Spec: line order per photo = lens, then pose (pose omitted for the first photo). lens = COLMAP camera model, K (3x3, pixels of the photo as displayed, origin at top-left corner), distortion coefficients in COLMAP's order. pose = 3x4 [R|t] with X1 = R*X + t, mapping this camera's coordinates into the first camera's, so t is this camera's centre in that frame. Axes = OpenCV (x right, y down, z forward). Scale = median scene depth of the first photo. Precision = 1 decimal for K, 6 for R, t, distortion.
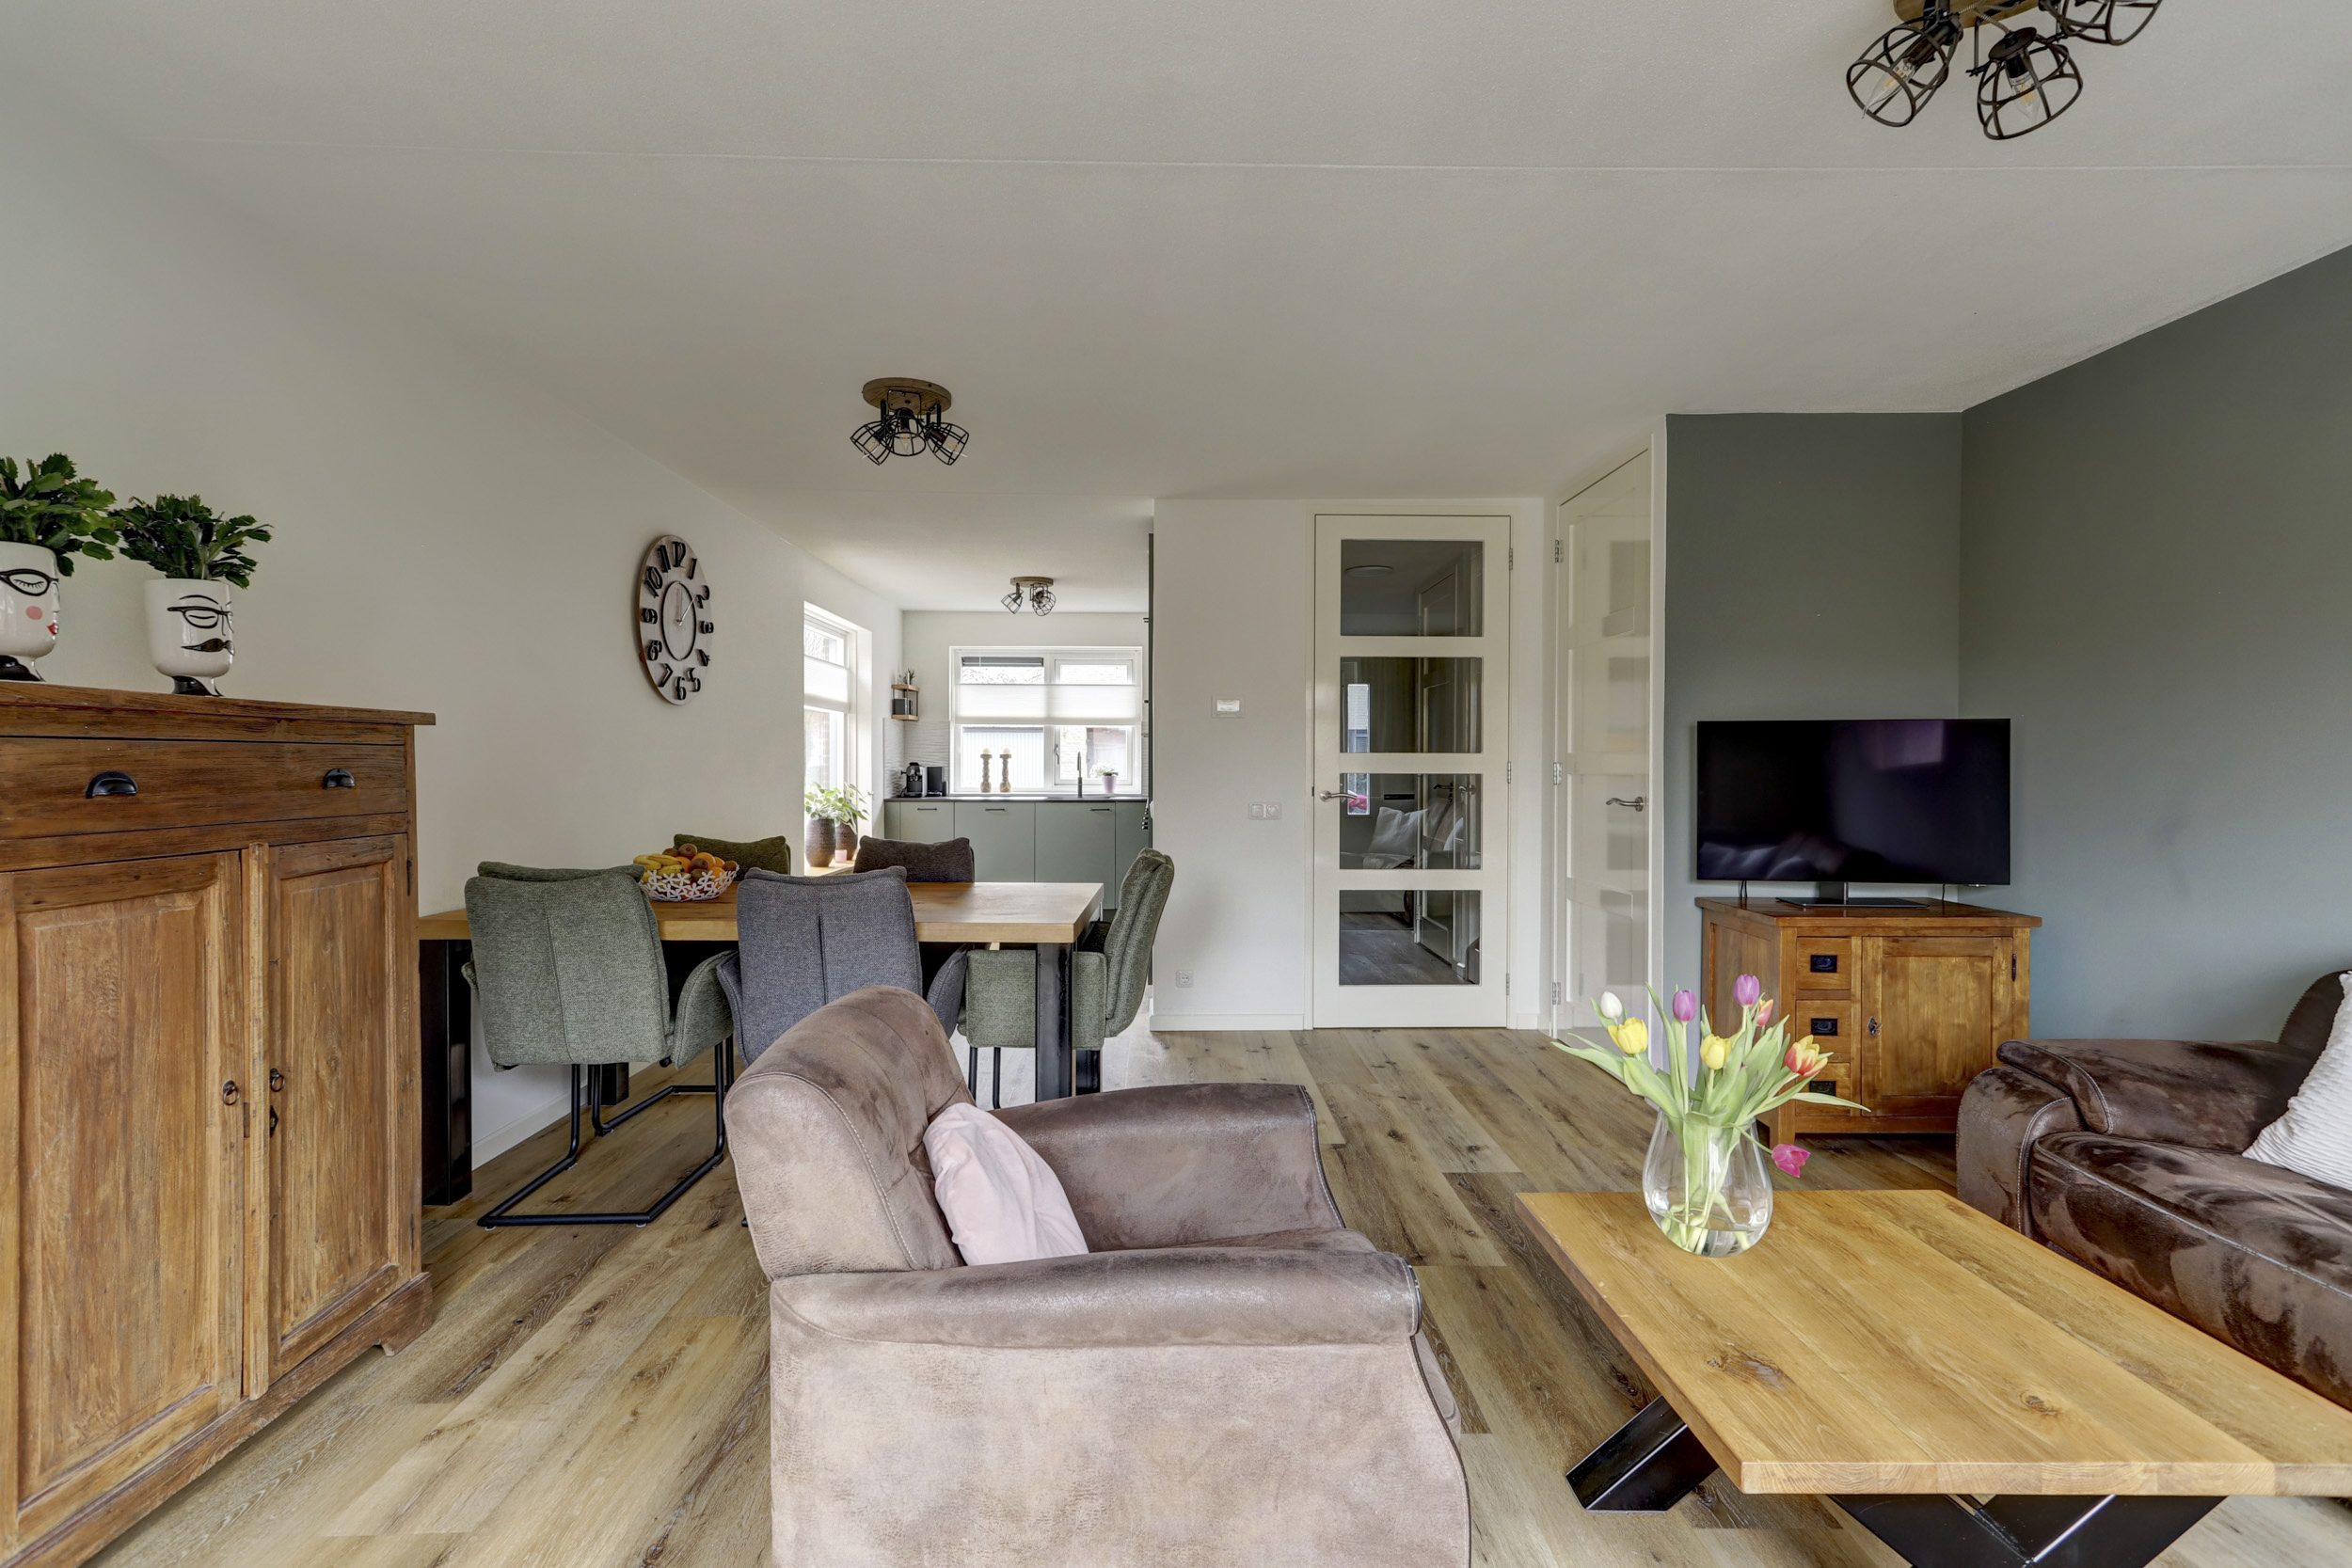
lens RADIAL K [[1124.2, 0, 1173.8], [0, 1124.2, 789.8], [0, 0, 1]] dist [0.012318, 0.002274]
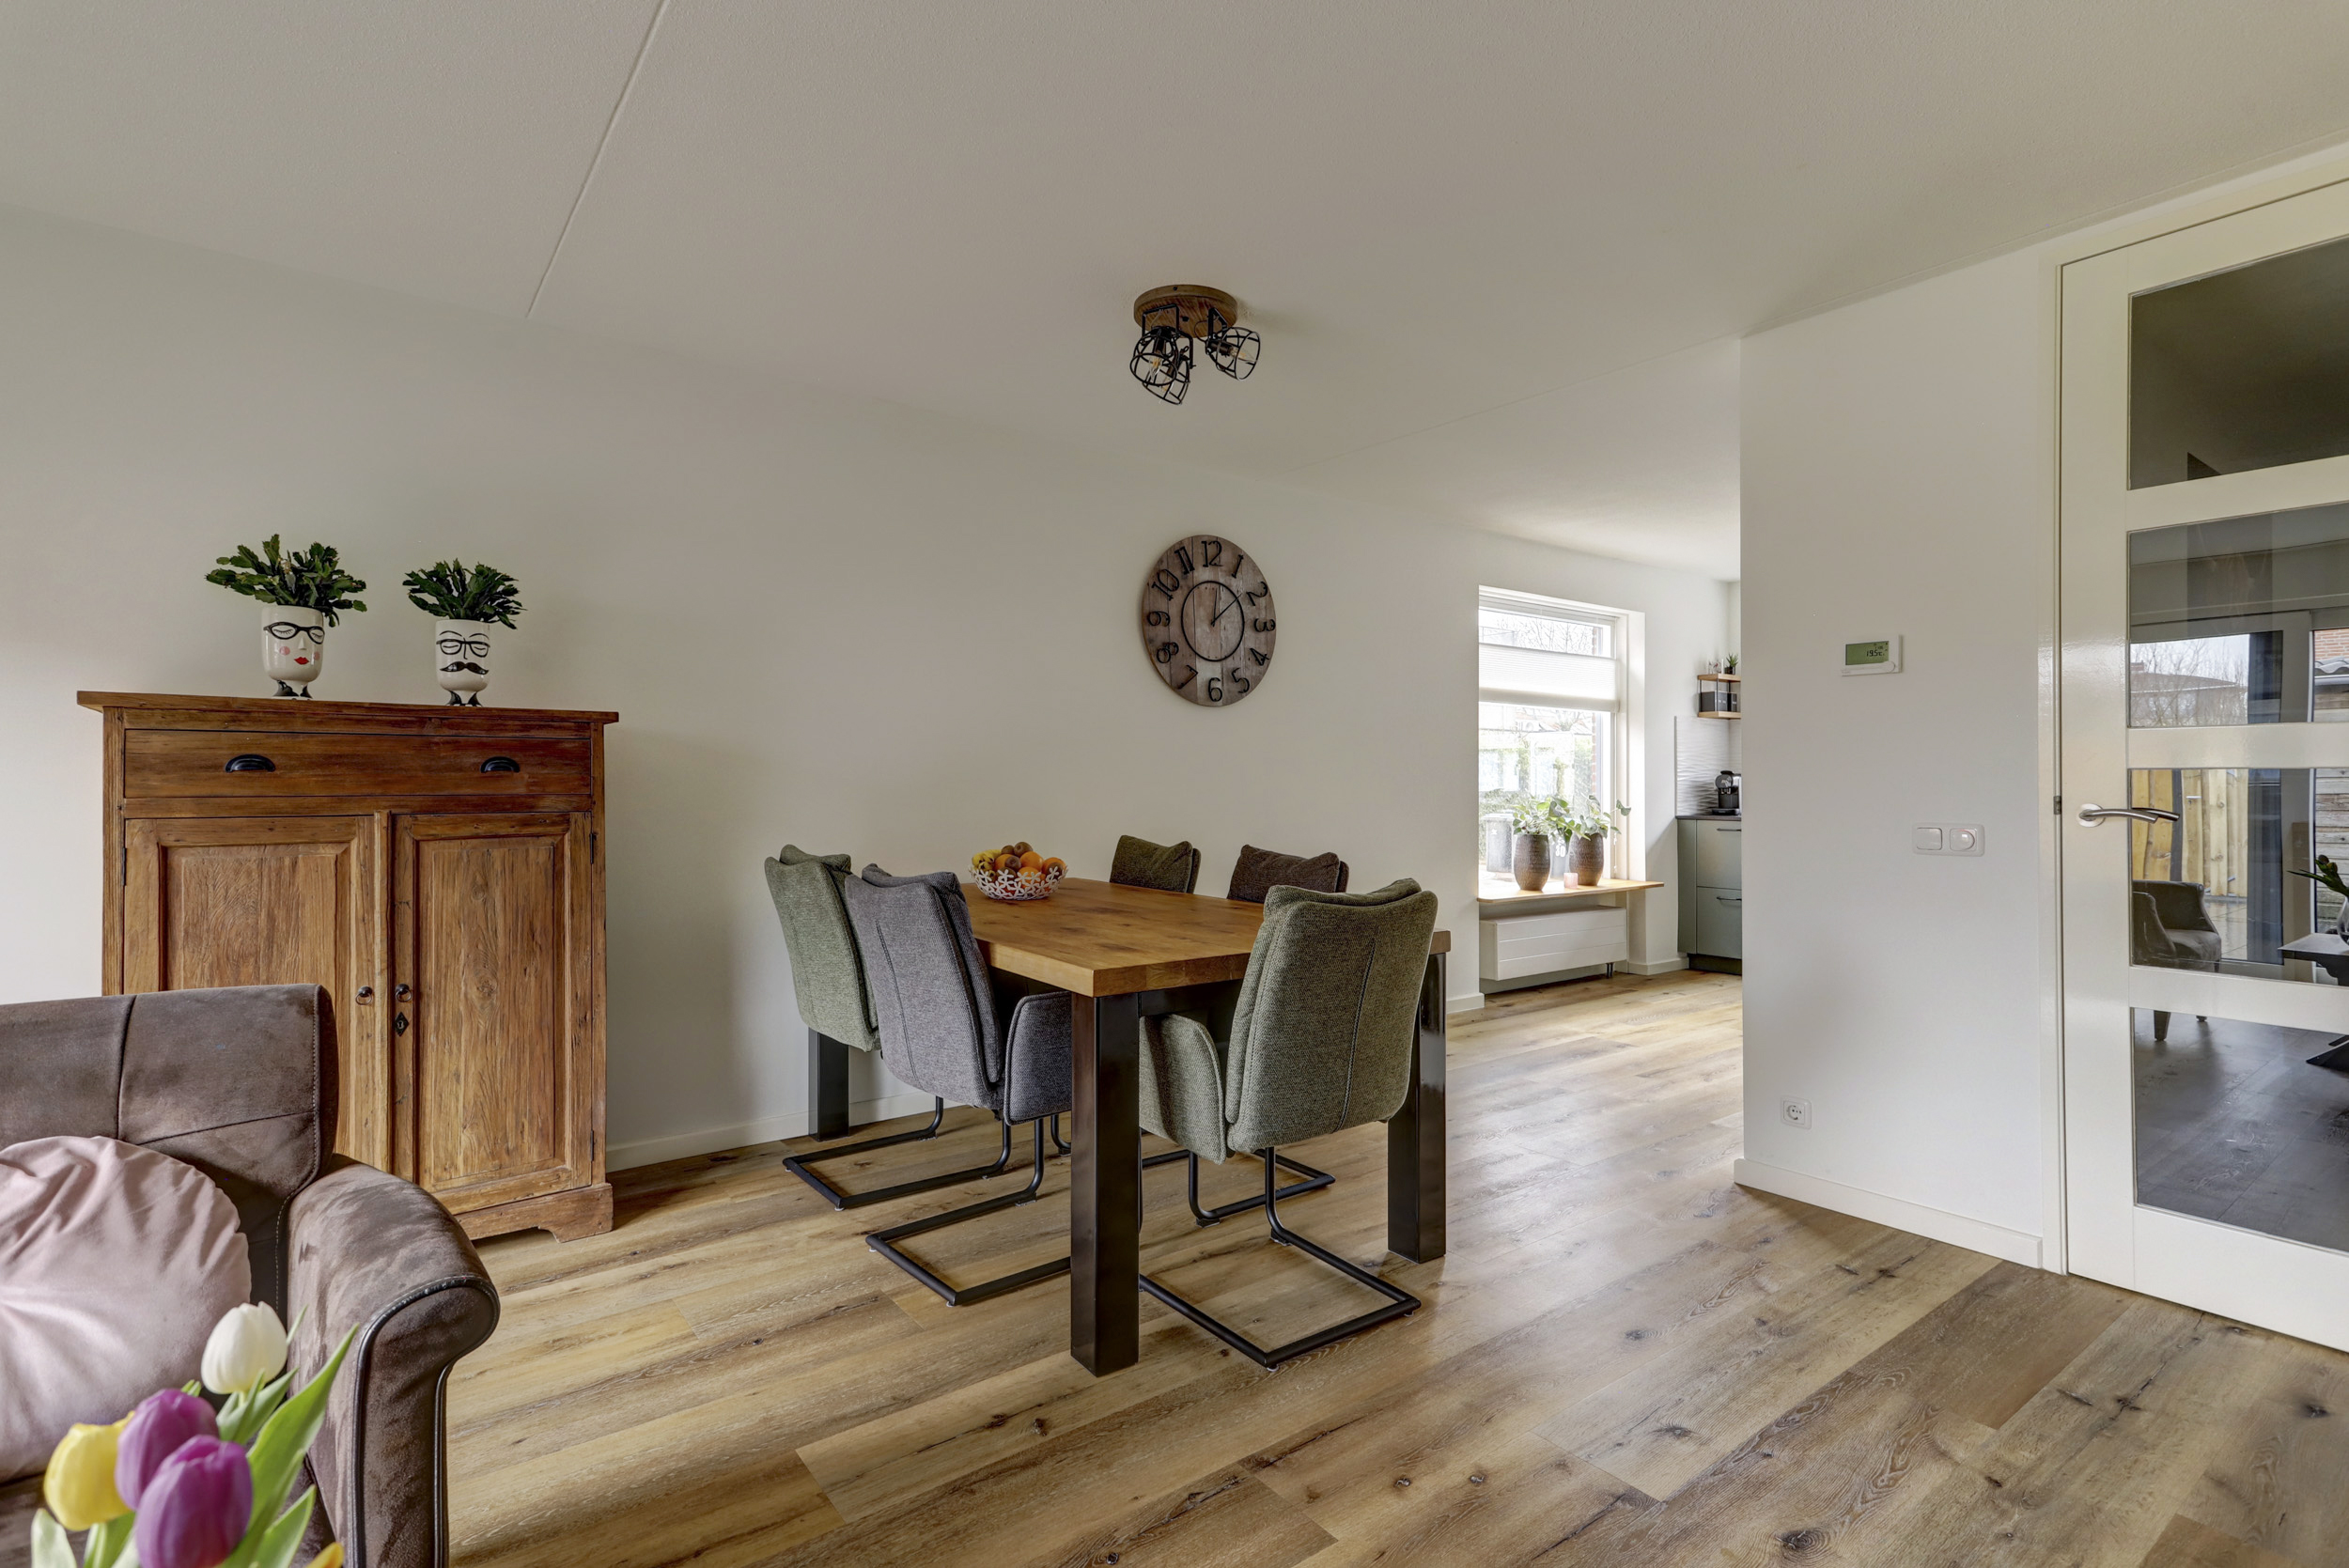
lens RADIAL K [[1122.8, 0, 1172.3], [0, 1122.8, 789.8], [0, 0, 1]] dist [0.012318, 0.002274]
pose [[0.588963, 0.002979, -0.808155, 0.695018], [-0.019051, 0.999767, -0.010199, 0.016118], [0.807935, 0.021403, 0.588882, 0.840889]]
